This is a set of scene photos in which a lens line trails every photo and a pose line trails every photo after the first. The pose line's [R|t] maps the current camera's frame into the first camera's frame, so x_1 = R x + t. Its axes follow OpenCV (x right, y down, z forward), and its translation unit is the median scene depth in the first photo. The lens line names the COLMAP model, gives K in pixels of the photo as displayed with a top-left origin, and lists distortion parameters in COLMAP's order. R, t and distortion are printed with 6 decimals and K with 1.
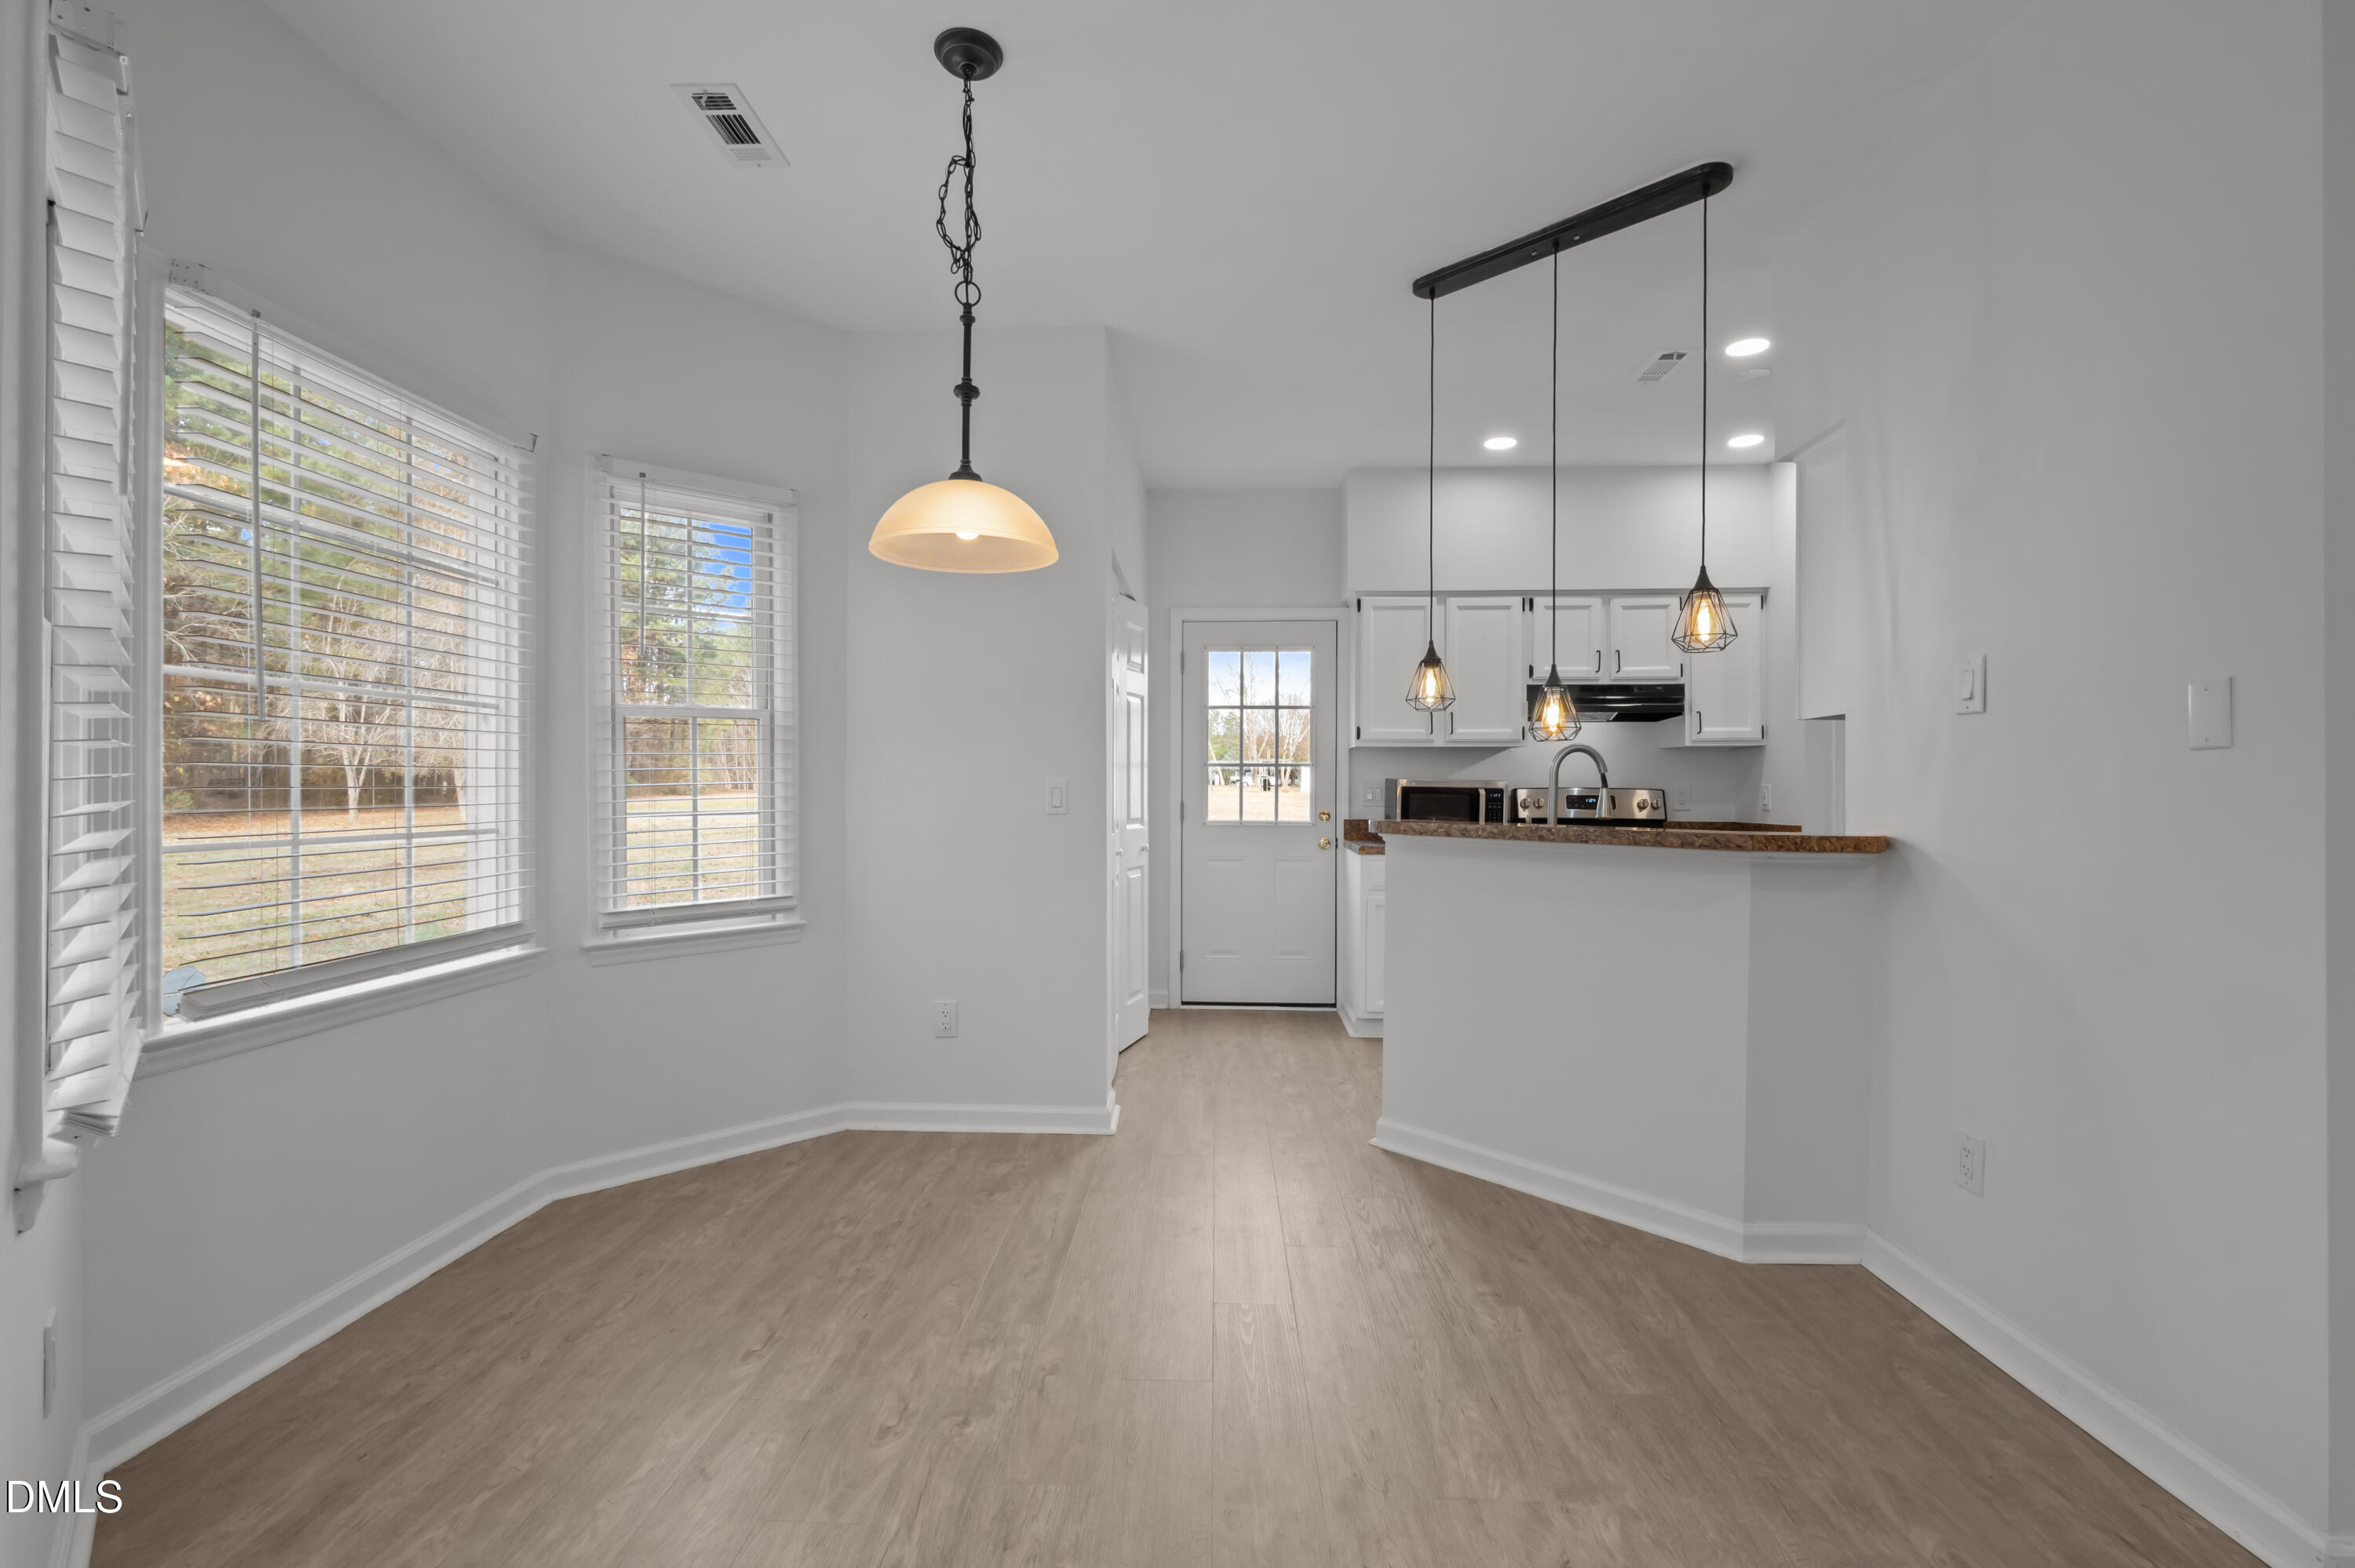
lens RADIAL K [[992.7, 0, 1186.1], [0, 992.7, 777.1], [0, 0, 1]] dist [0.002983, -0.001011]
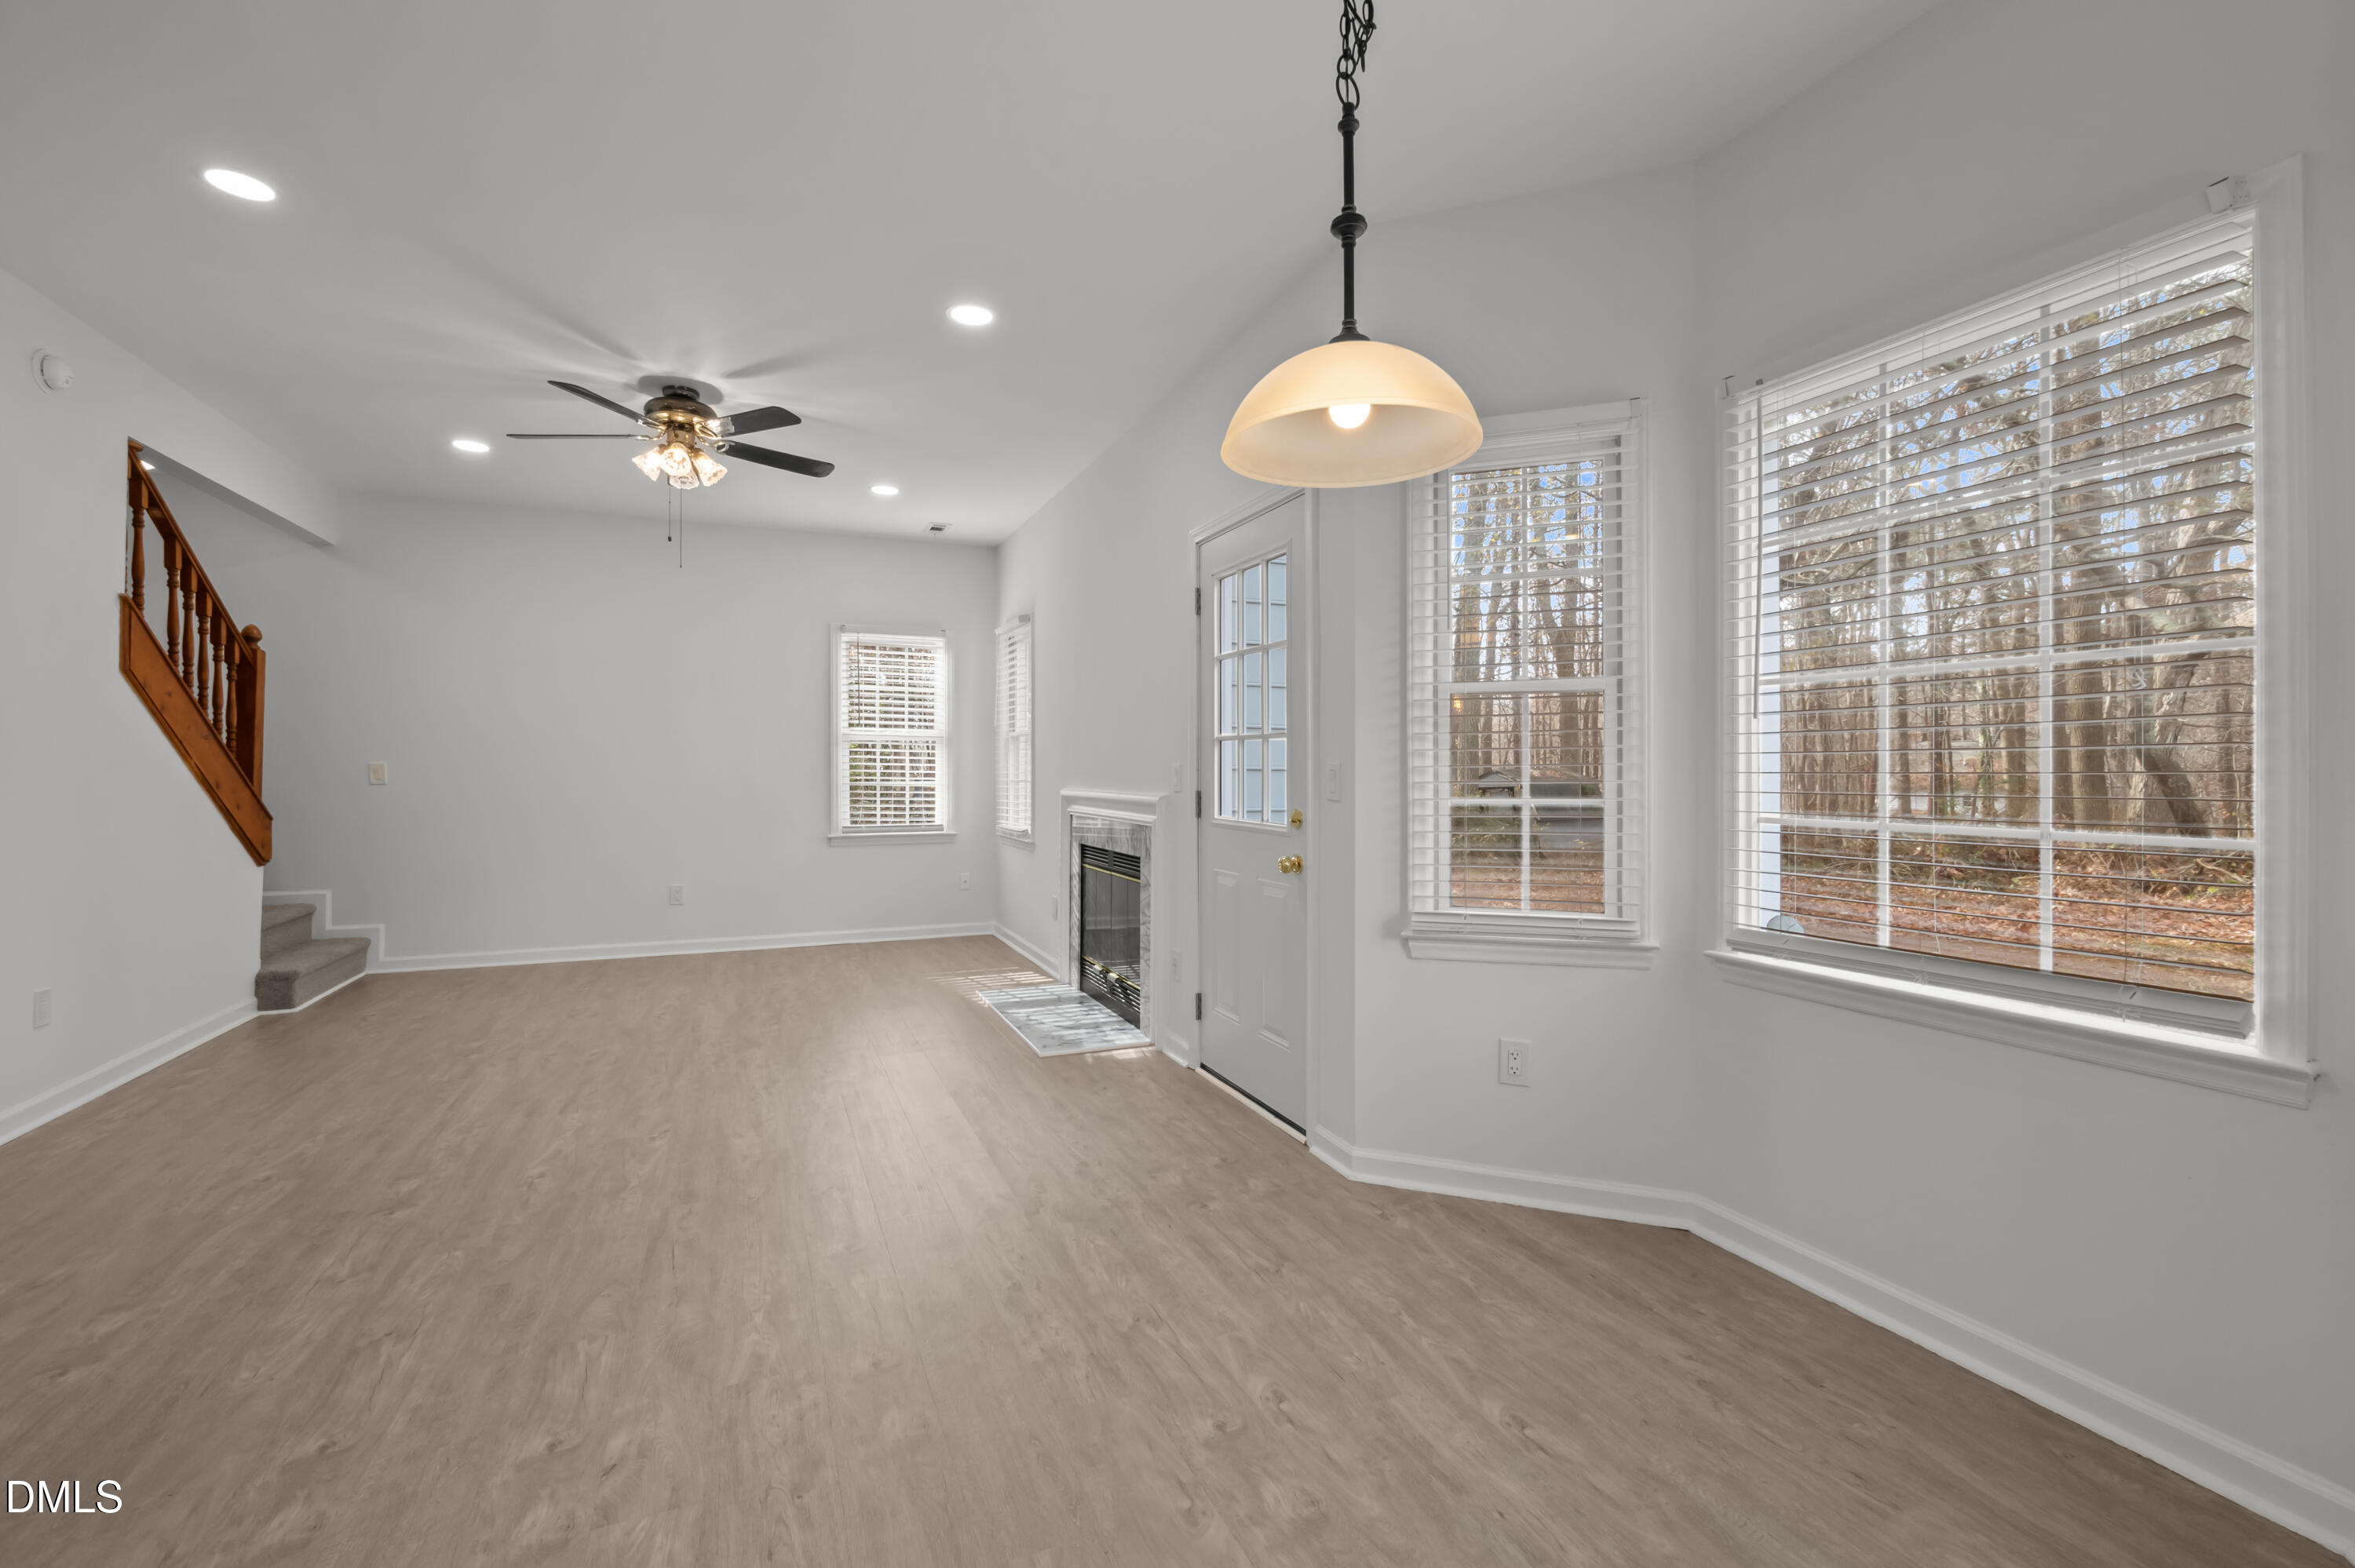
lens RADIAL K [[992.7, 0, 1161.8], [0, 992.7, 765.0], [0, 0, 1]] dist [0.002983, -0.001011]
pose [[-0.907163, -0.003979, -0.420762, 0.153896], [0.002259, 0.999895, -0.014326, 0.012420], [0.420774, -0.013947, -0.907058, 1.201213]]
